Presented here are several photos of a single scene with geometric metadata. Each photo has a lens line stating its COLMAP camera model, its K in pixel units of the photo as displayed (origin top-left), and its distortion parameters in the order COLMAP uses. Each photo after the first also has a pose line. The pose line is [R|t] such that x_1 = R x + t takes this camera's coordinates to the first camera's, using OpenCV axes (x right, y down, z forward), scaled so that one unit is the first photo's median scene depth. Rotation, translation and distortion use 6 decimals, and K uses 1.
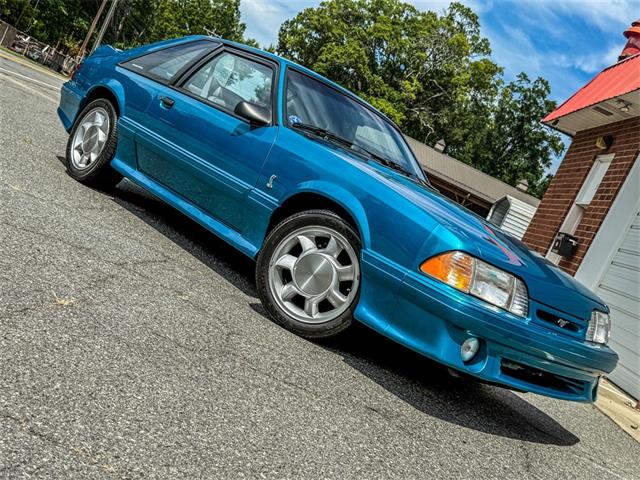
lens RADIAL K [[798.9, 0, 313.6], [0, 798.9, 238.0], [0, 0, 1]] dist [0.092637, 0.000000]
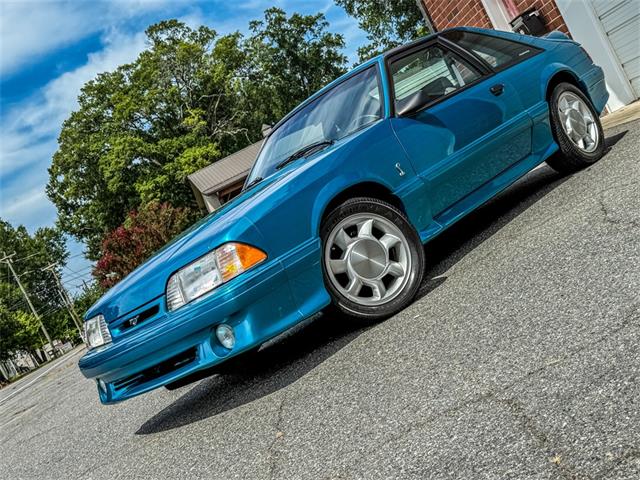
lens RADIAL K [[866.2, 0, 316.1], [0, 866.2, 236.1], [0, 0, 1]] dist [0.095640, 0.000000]
pose [[0.597220, -0.794948, 0.106700, -0.068276], [0.798999, 0.601285, 0.007610, -0.036570], [-0.070207, 0.080708, 0.994262, 0.140577]]
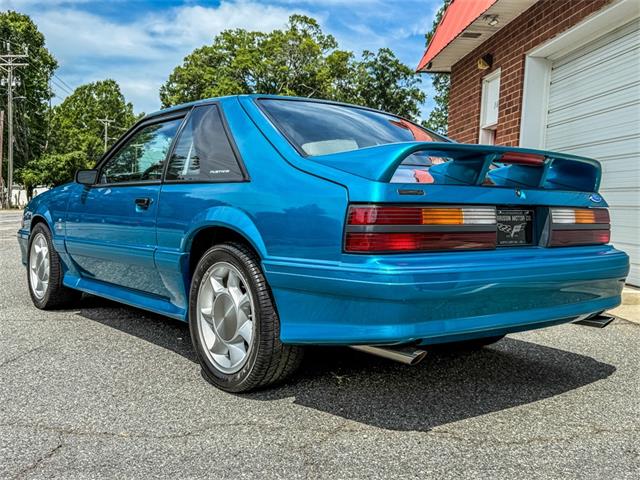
lens RADIAL K [[685.2, 0, 317.4], [0, 685.2, 244.6], [0, 0, 1]] dist [0.077331, 0.000000]
pose [[0.911935, -0.403129, 0.076554, 0.003995], [0.402392, 0.915112, 0.025509, -0.013810], [-0.080339, 0.007542, 0.996739, 0.134898]]
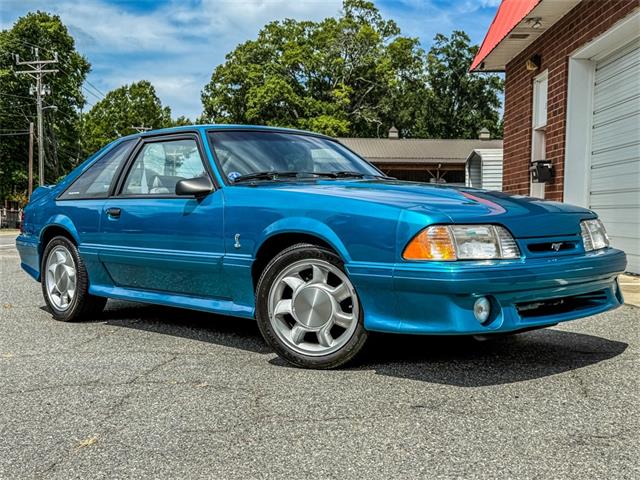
lens RADIAL K [[798.9, 0, 314.6], [0, 798.9, 239.0], [0, 0, 1]] dist [0.092637, 0.000000]
pose [[0.905437, -0.424336, 0.011132, 0.007296], [0.424444, 0.904697, -0.037011, 0.001605], [0.005633, 0.038236, 0.999253, -0.001202]]
